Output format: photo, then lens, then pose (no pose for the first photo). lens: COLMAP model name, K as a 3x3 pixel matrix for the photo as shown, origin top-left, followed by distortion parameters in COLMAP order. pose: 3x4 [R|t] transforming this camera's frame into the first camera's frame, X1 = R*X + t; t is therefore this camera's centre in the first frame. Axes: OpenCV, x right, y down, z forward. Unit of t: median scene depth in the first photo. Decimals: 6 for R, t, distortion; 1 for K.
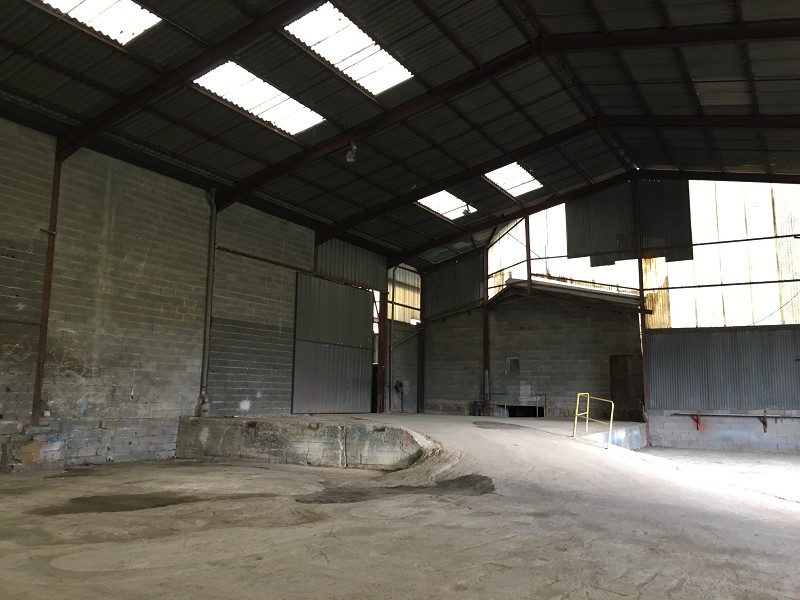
lens RADIAL K [[677.7, 0, 400.7], [0, 677.7, 298.4], [0, 0, 1]] dist [0.077504, -0.101845]
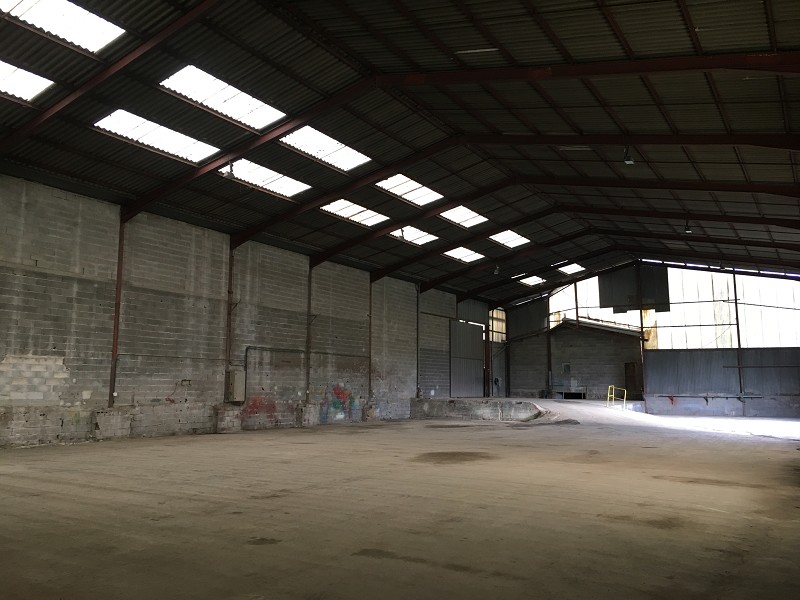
lens RADIAL K [[677.7, 0, 399.9], [0, 677.7, 300.6], [0, 0, 1]] dist [0.077504, -0.101845]
pose [[0.999653, -0.011570, -0.023672, -0.259262], [0.012003, 0.999761, 0.018262, -0.133133], [0.023455, -0.018540, 0.999553, -0.872906]]
